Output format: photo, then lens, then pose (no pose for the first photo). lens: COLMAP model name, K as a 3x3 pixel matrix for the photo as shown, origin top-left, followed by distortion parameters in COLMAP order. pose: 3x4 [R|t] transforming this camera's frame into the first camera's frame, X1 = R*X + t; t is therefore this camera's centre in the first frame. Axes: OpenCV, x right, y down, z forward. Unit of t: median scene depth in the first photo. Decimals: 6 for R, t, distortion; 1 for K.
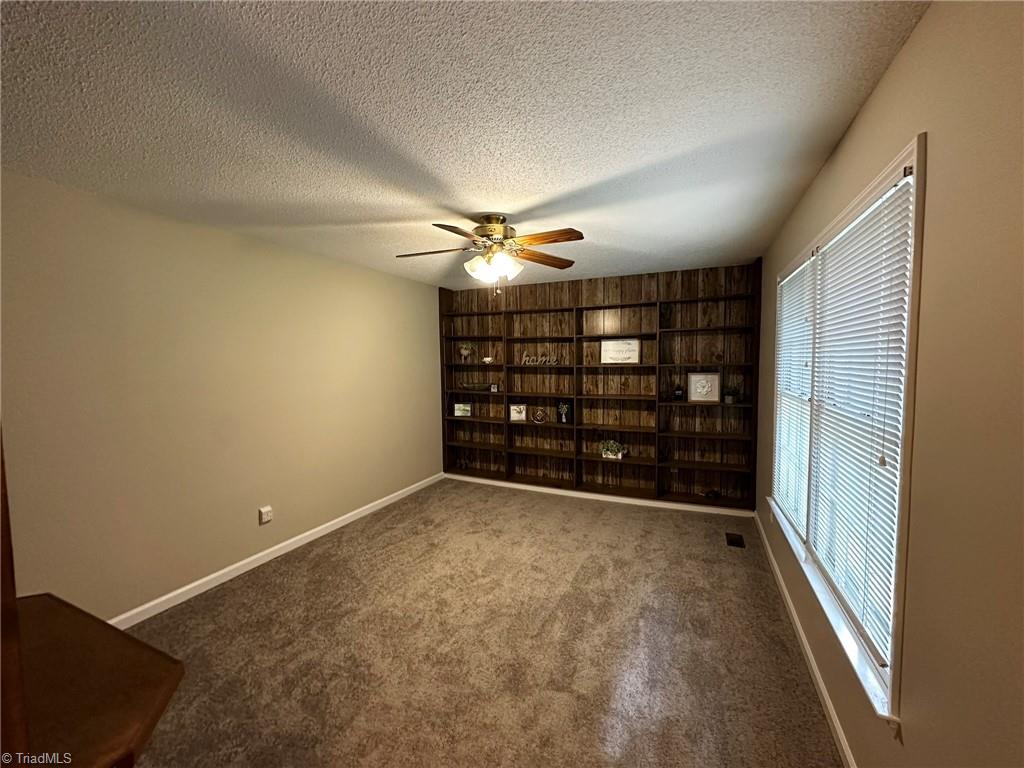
lens RADIAL K [[407.6, 0, 511.3], [0, 407.6, 385.3], [0, 0, 1]] dist [-0.002370, 0.000462]
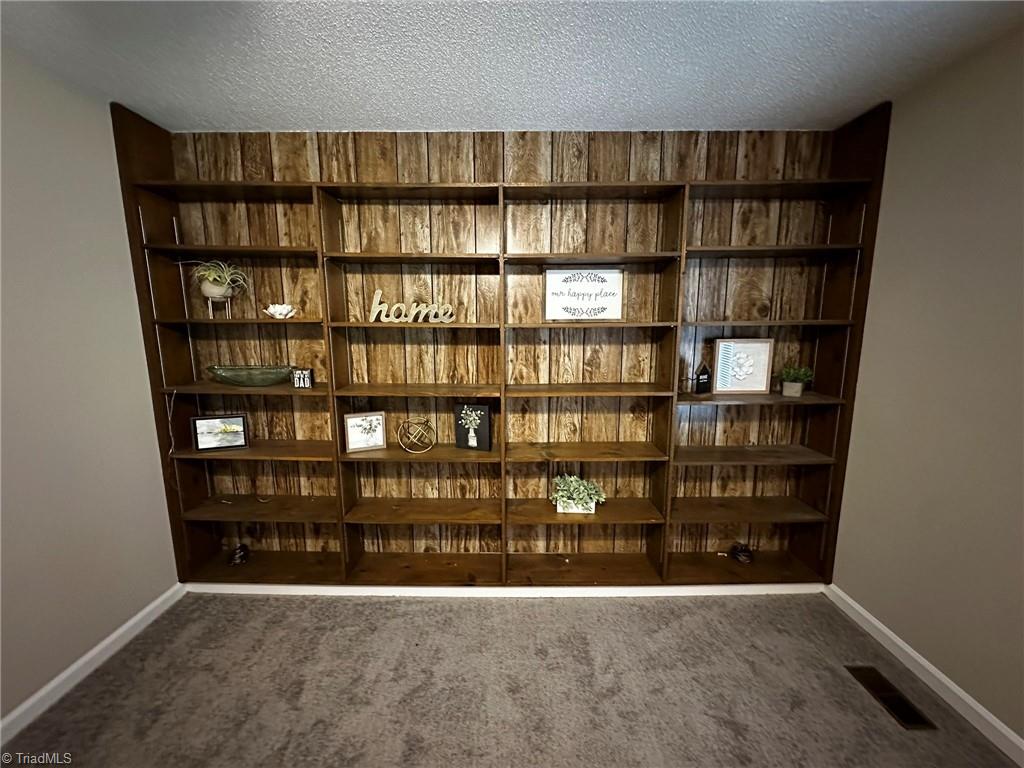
lens RADIAL K [[407.6, 0, 513.3], [0, 407.6, 387.8], [0, 0, 1]] dist [-0.002370, 0.000462]
pose [[0.913004, -0.054651, 0.404274, -0.014397], [0.019019, 0.995611, 0.091638, -0.018807], [-0.407507, -0.075977, 0.910036, 0.557117]]
